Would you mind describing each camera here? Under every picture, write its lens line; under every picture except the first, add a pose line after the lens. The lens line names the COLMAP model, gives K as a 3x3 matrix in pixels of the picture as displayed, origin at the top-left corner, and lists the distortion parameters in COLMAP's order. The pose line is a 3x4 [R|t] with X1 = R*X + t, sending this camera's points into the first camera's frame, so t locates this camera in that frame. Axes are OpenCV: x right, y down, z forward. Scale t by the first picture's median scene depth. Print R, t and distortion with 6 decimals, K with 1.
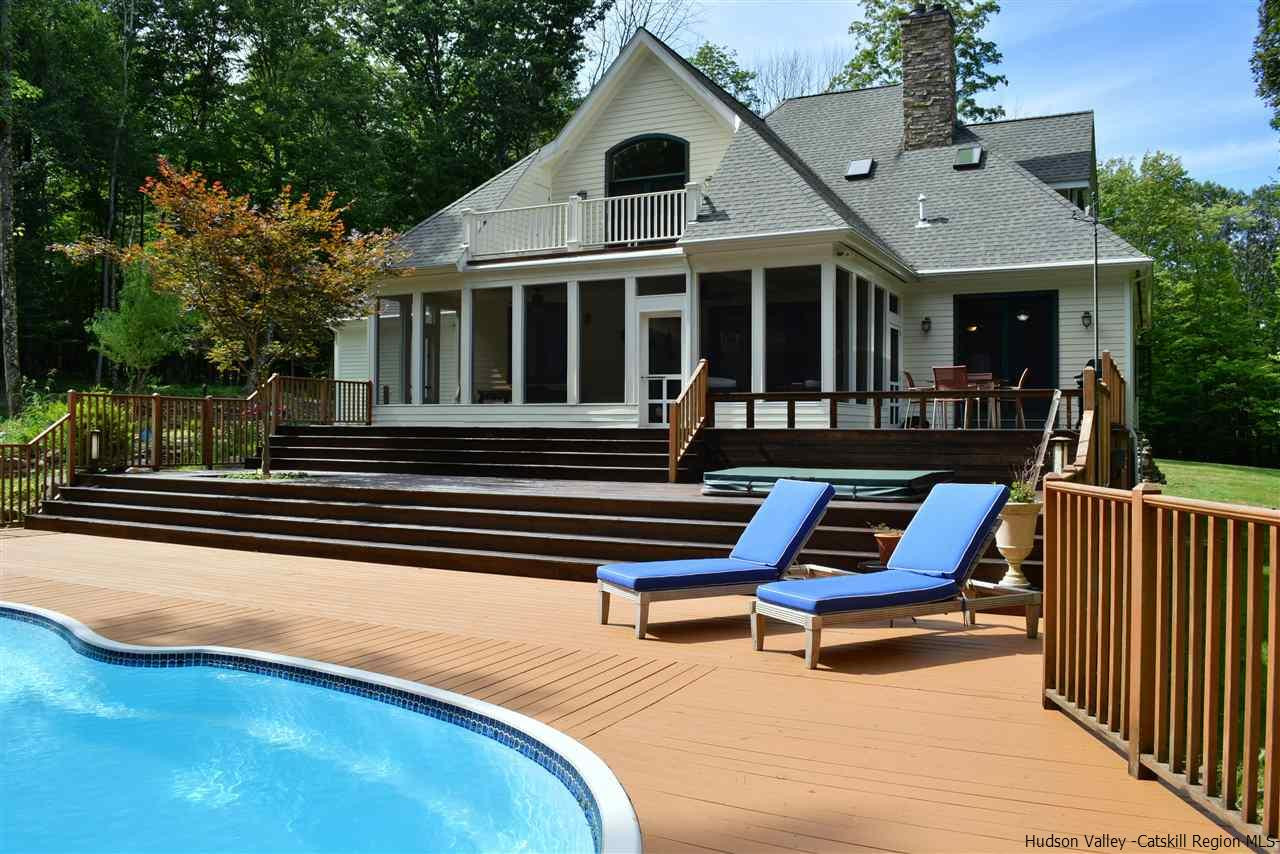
lens RADIAL K [[1011.8, 0, 647.7], [0, 1011.8, 425.5], [0, 0, 1]] dist [-0.079500, 0.007404]
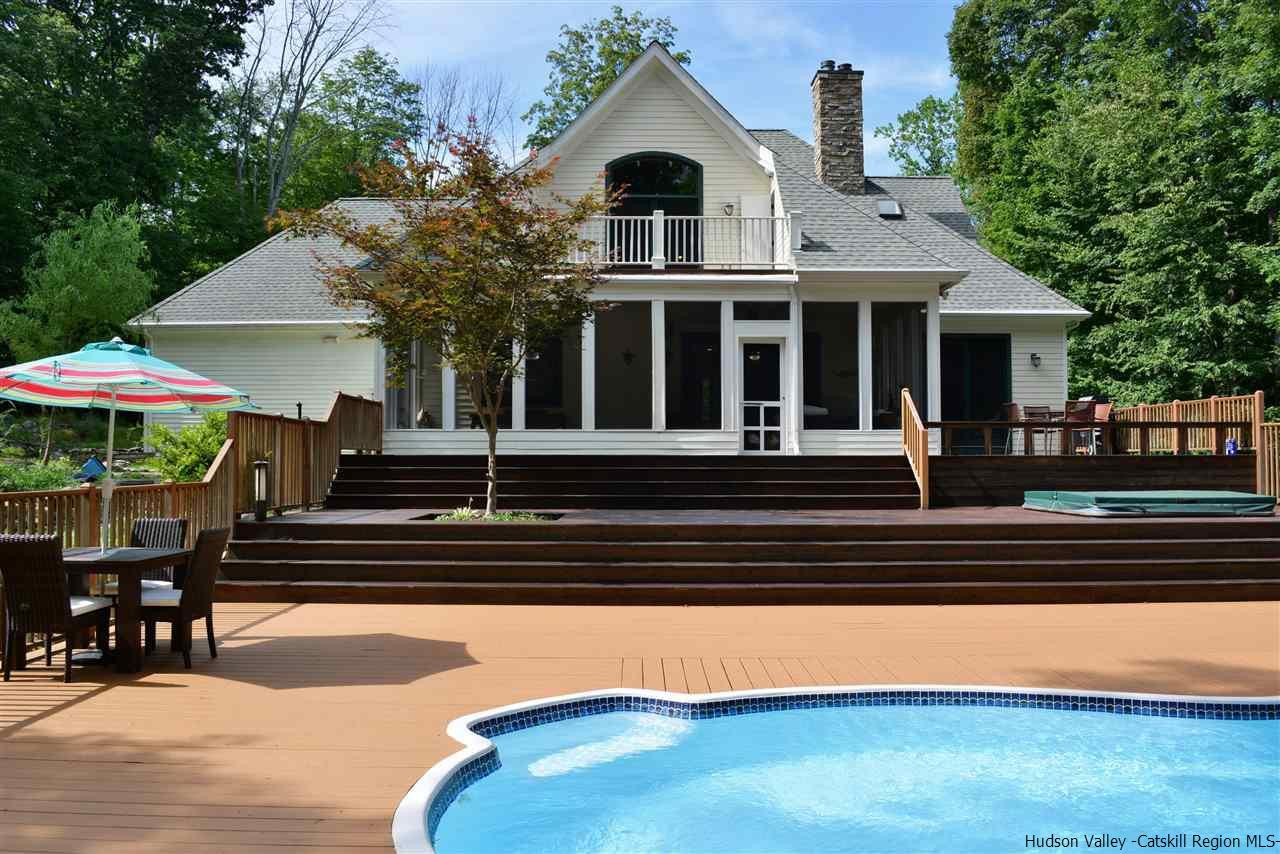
lens RADIAL K [[1011.8, 0, 669.2], [0, 1011.8, 442.7], [0, 0, 1]] dist [-0.079500, 0.007404]
pose [[0.889475, 0.001175, 0.456982, -0.511284], [0.002270, 0.999973, -0.006989, -0.002973], [-0.456978, 0.007254, 0.889449, 0.159912]]
